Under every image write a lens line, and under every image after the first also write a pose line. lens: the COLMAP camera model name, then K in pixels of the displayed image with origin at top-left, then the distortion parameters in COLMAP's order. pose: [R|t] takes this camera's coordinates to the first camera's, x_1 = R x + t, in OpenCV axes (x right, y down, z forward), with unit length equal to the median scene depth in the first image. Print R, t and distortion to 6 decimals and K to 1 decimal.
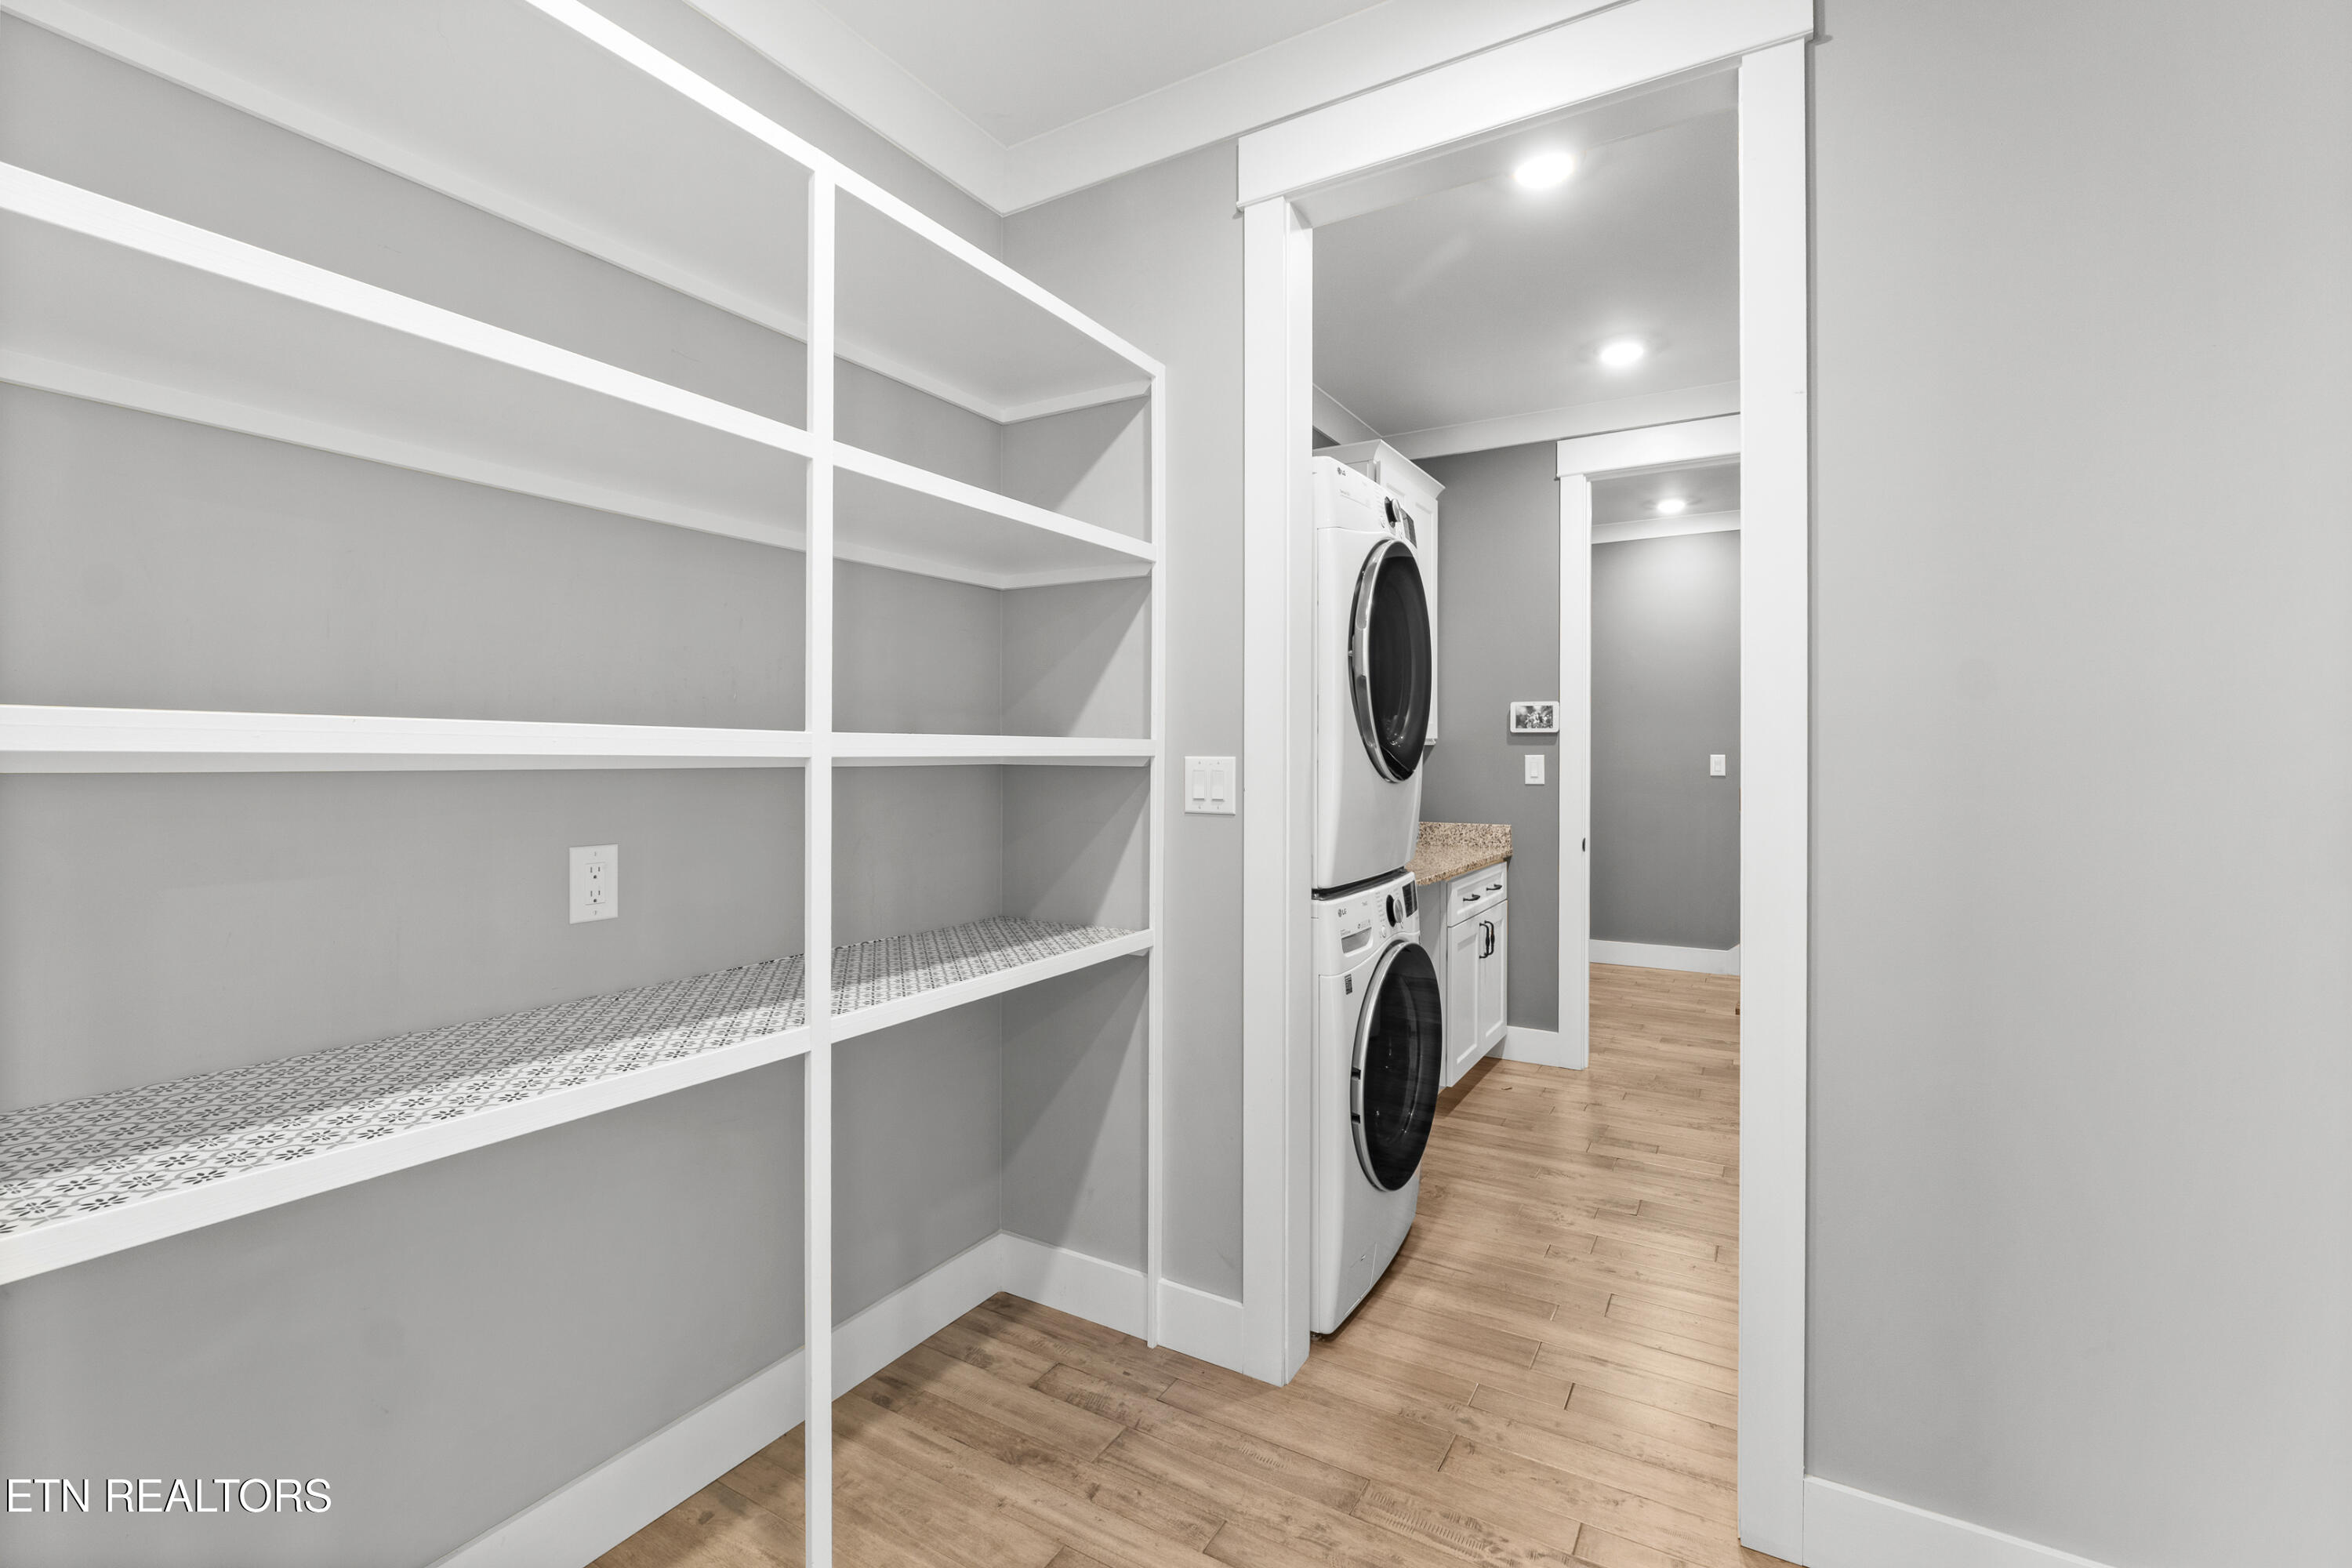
lens RADIAL K [[1034.2, 0, 1174.8], [0, 1034.2, 752.9], [0, 0, 1]] dist [-0.000079, -0.000076]
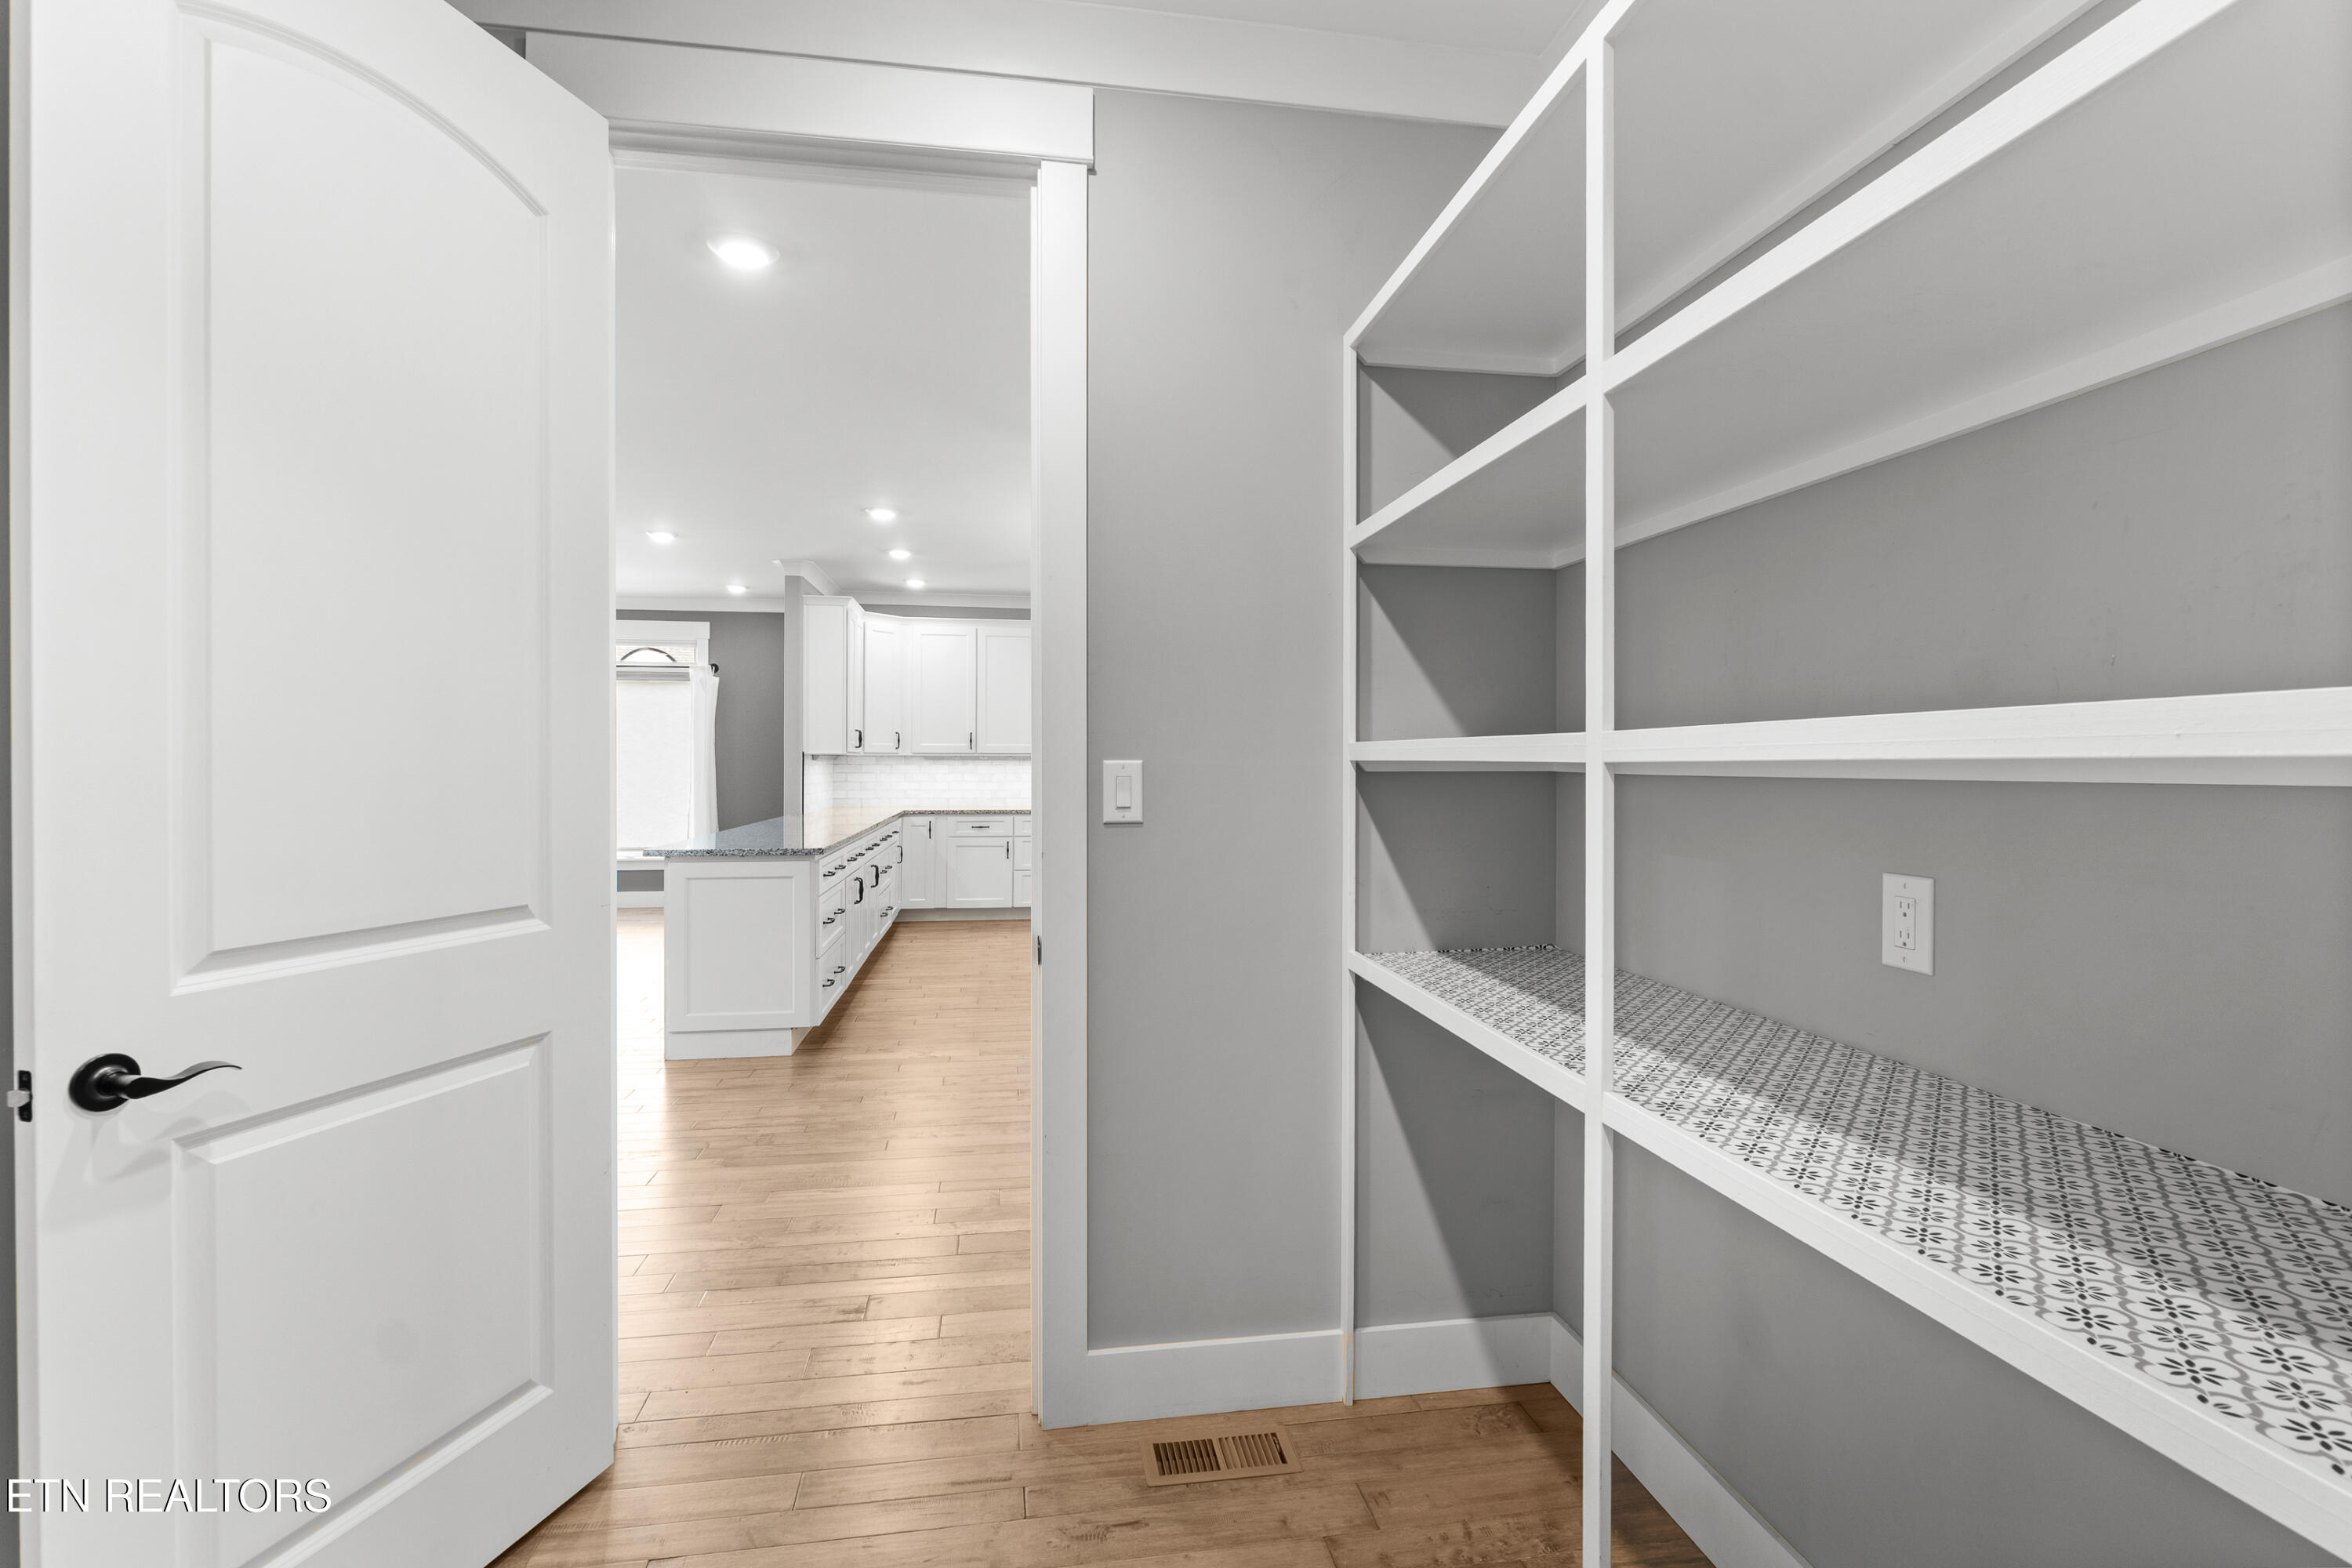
lens RADIAL K [[1058.2, 0, 1175.2], [0, 1058.2, 770.4], [0, 0, 1]] dist [0.002677, 0.000238]
pose [[-0.765217, -0.000723, -0.643772, 0.161340], [-0.003395, 0.999990, 0.002913, 0.003161], [0.643763, 0.004414, -0.765212, 0.508674]]
